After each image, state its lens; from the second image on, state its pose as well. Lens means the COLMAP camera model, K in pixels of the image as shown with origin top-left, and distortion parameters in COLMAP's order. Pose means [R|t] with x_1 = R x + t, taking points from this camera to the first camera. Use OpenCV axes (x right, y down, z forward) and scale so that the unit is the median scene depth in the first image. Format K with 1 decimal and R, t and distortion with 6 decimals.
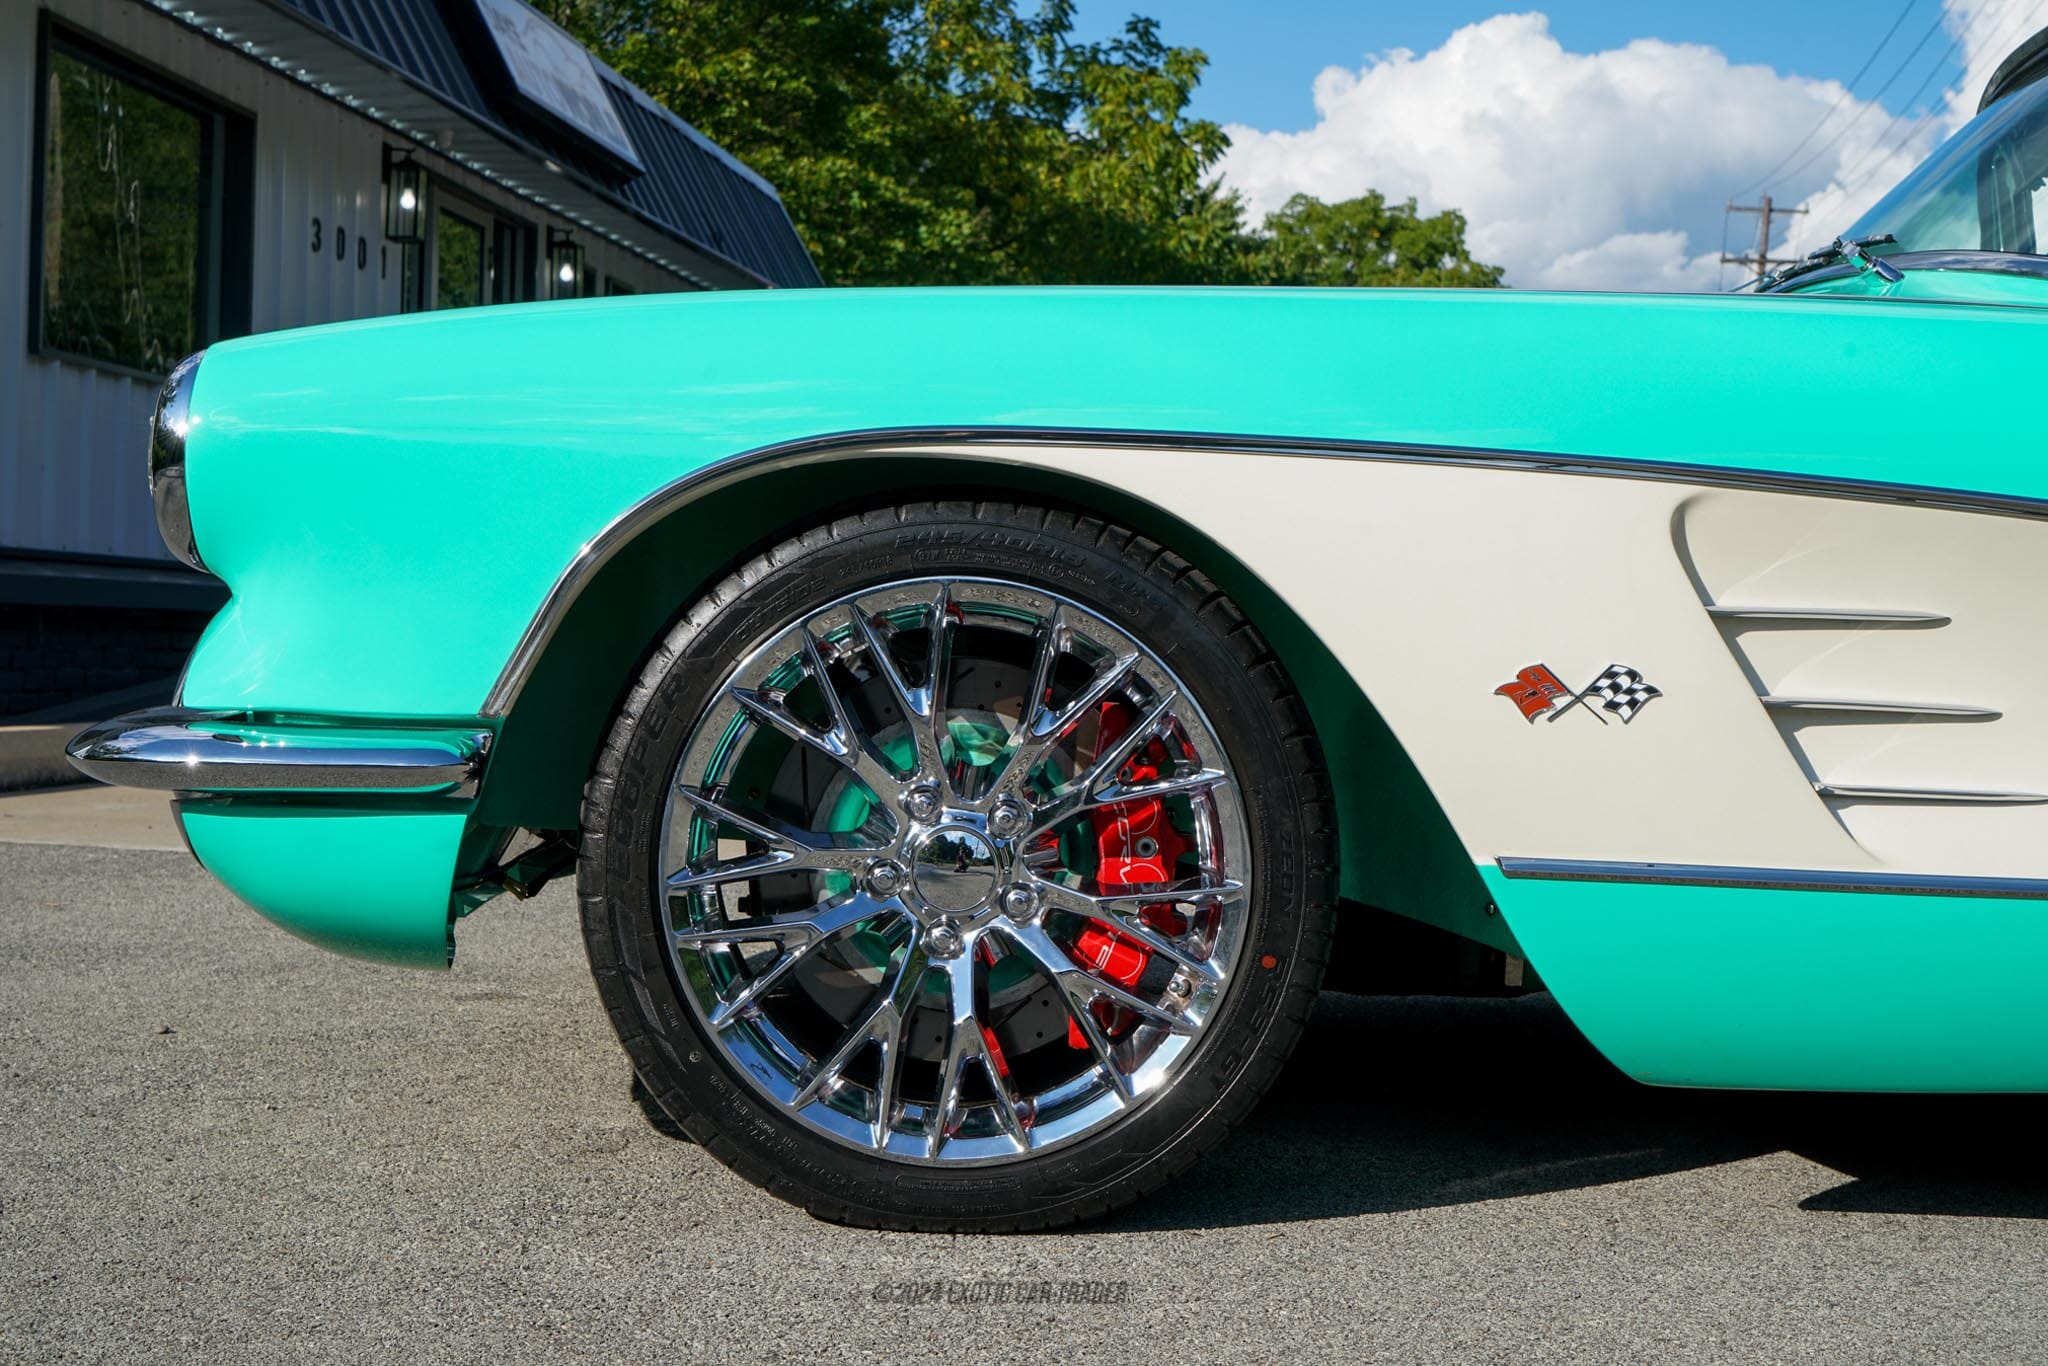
lens RADIAL K [[3037.3, 0, 1030.3], [0, 3037.3, 685.3], [0, 0, 1]] dist [-0.005998, 0.000000]
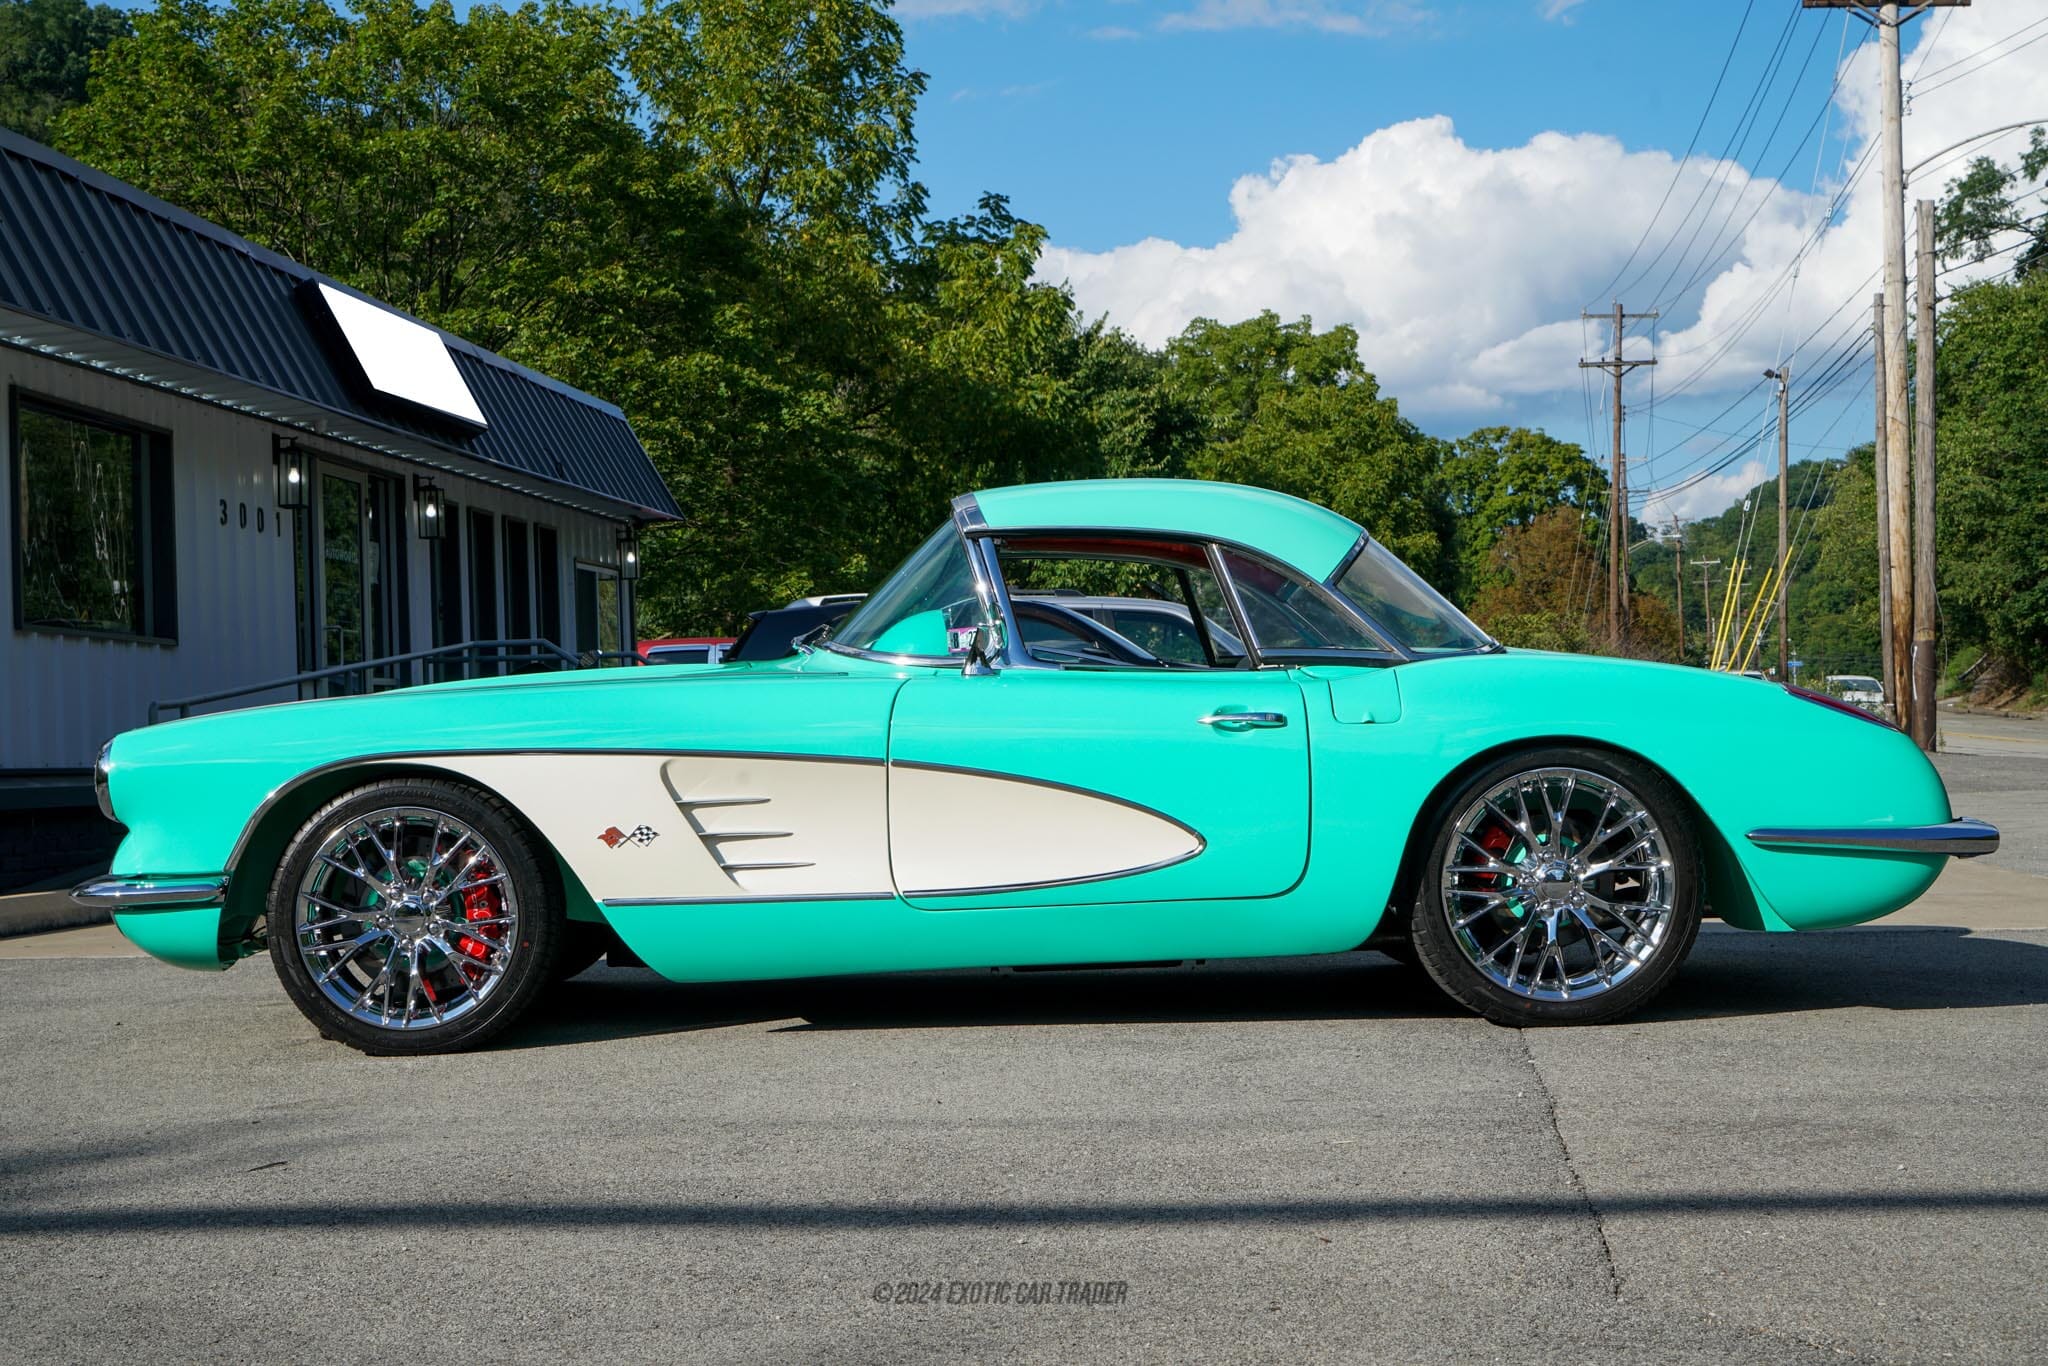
lens RADIAL K [[3037.3, 0, 1017.4], [0, 3037.3, 680.6], [0, 0, 1]] dist [-0.005998, 0.000000]
pose [[0.997948, -0.063718, 0.006237, 0.093025], [0.063915, 0.997176, -0.039442, -0.001247], [-0.003706, 0.039759, 0.999202, -0.306252]]
